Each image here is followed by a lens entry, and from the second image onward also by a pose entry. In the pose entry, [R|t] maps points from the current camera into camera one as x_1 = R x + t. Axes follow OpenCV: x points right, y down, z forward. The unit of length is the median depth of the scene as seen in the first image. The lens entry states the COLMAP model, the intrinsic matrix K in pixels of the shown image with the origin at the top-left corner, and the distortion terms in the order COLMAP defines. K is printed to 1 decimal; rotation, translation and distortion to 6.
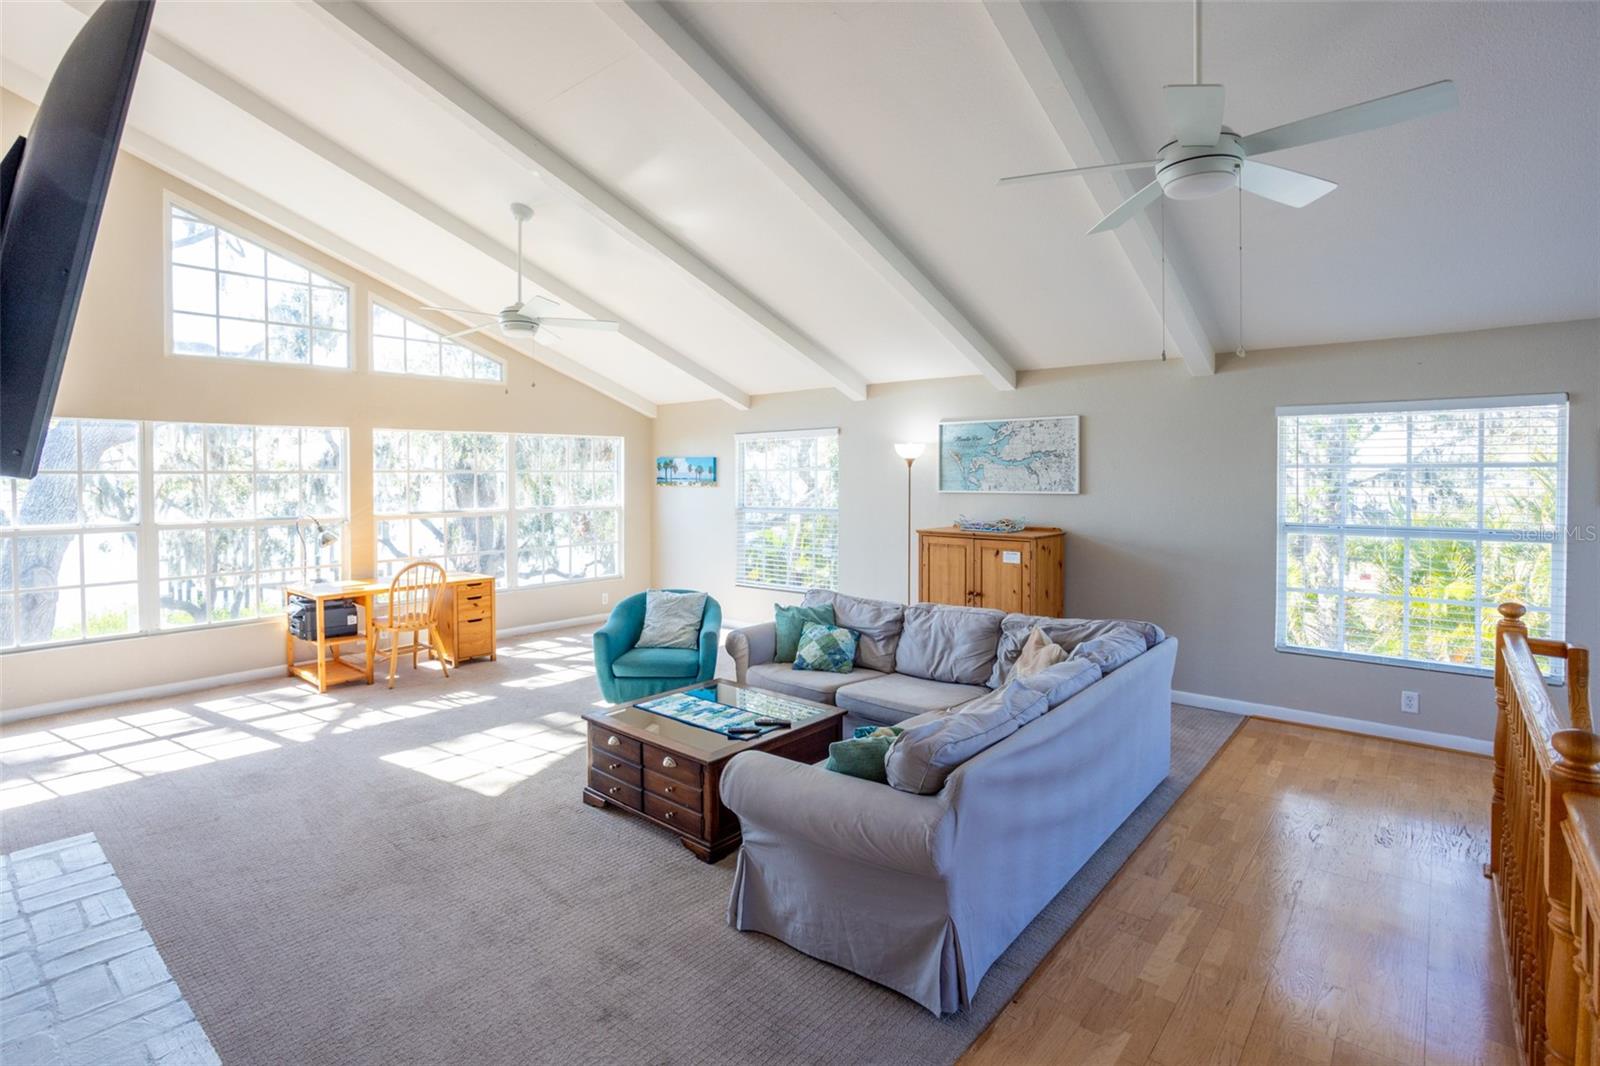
lens RADIAL K [[794.5, 0, 785.0], [0, 794.5, 488.0], [0, 0, 1]] dist [-0.020396, 0.000329]
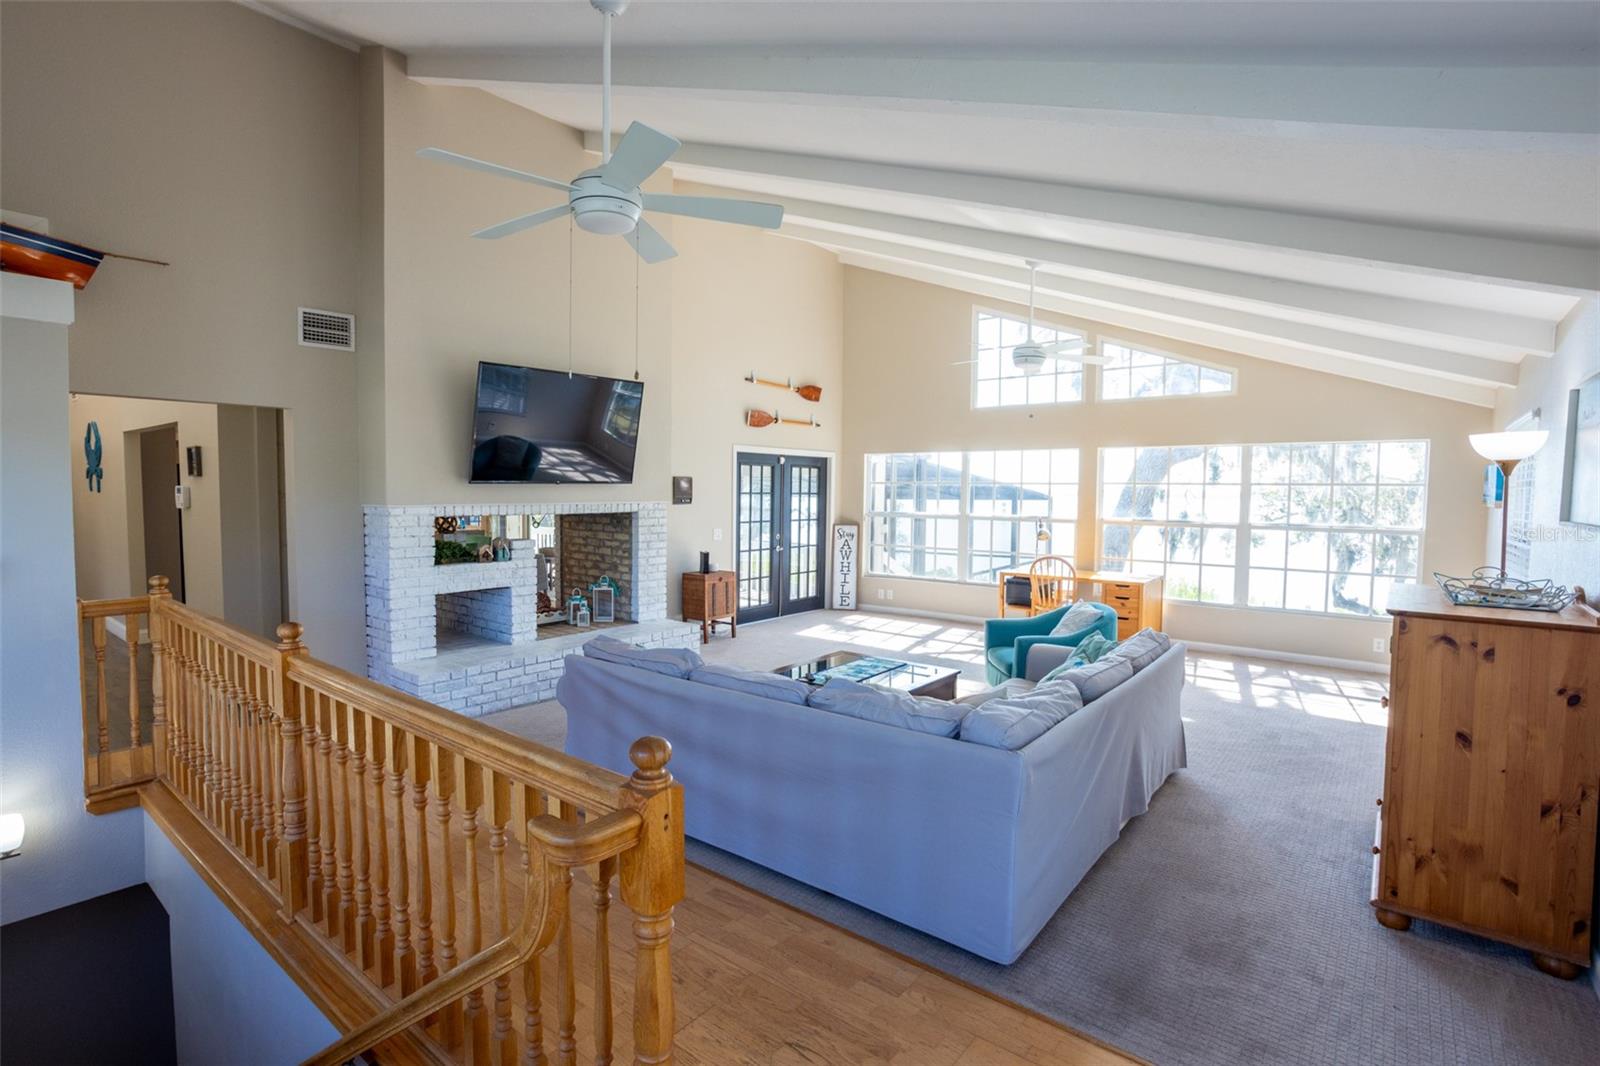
lens RADIAL K [[765.2, 0, 800.0], [0, 765.2, 533.0], [0, 0, 1]] dist [0.055689, 0.000058]
pose [[0.053346, 0.068133, -0.996249, 0.705547], [-0.027413, 0.997394, 0.066743, -0.013105], [0.998200, 0.023750, 0.055075, 0.522234]]
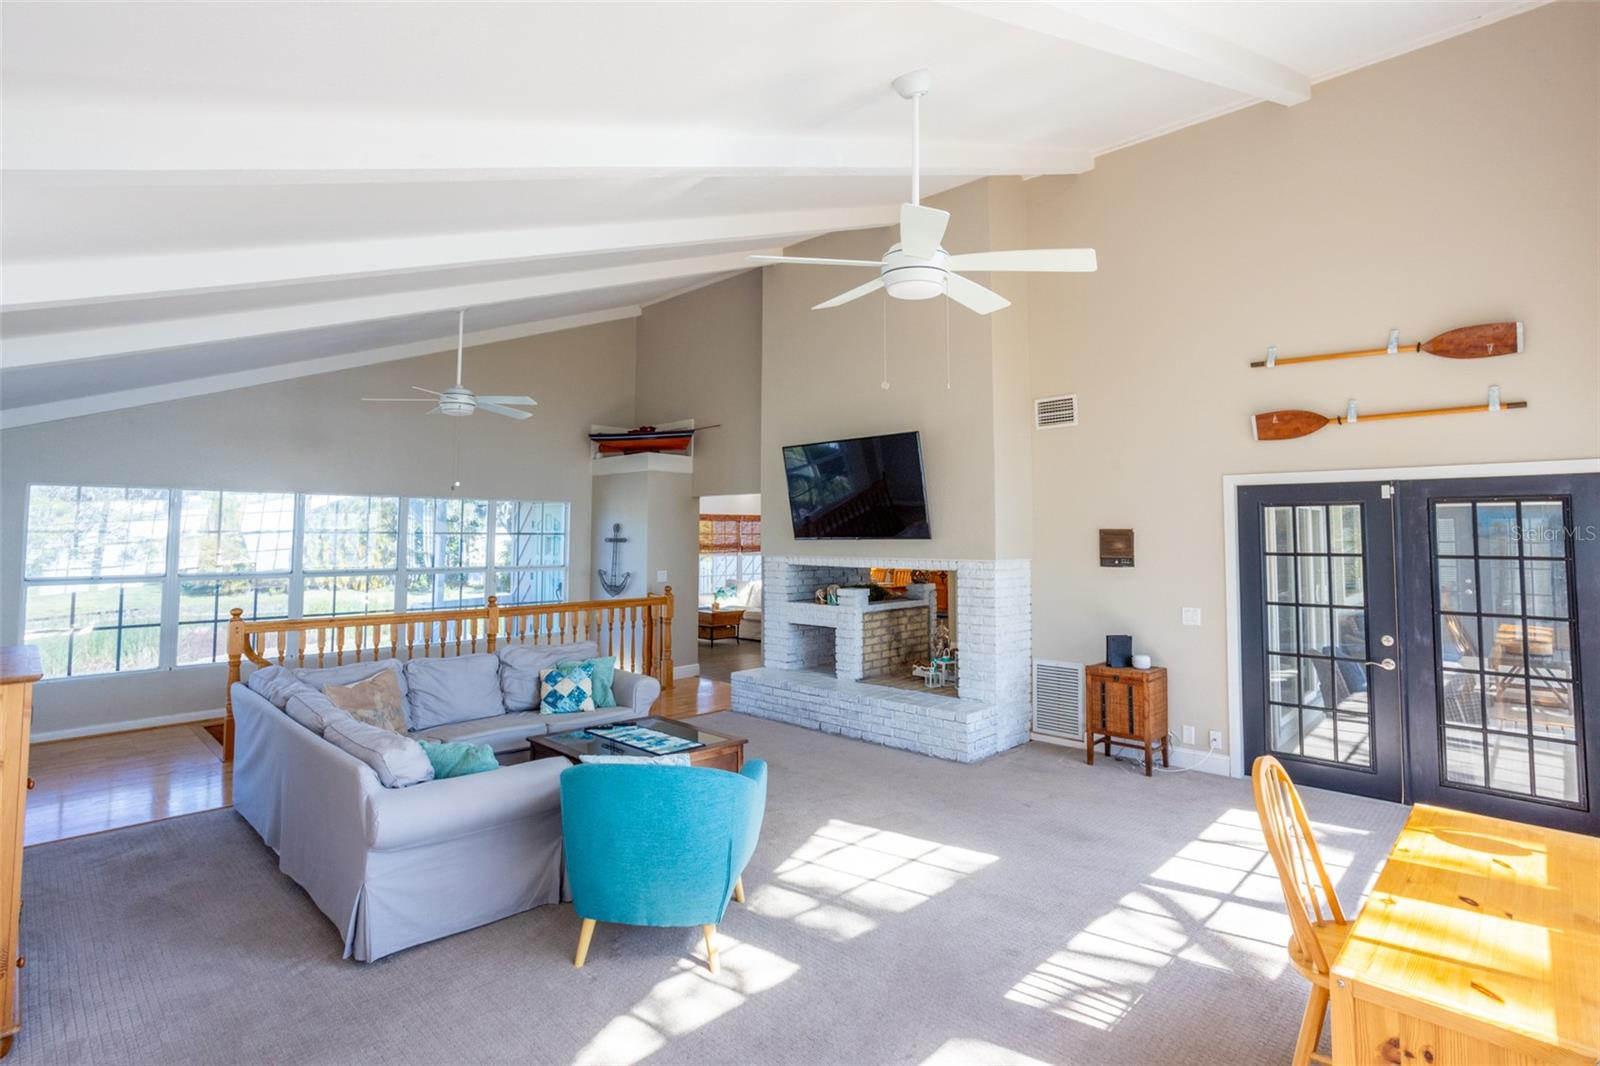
lens RADIAL K [[791.8, 0, 806.2], [0, 791.8, 492.1], [0, 0, 1]] dist [-0.035648, 0.000396]
pose [[-0.999213, 0.002067, 0.039617, -0.235719], [0.000343, 0.999055, -0.043466, -0.020015], [-0.039669, -0.043418, -0.998269, 1.347132]]
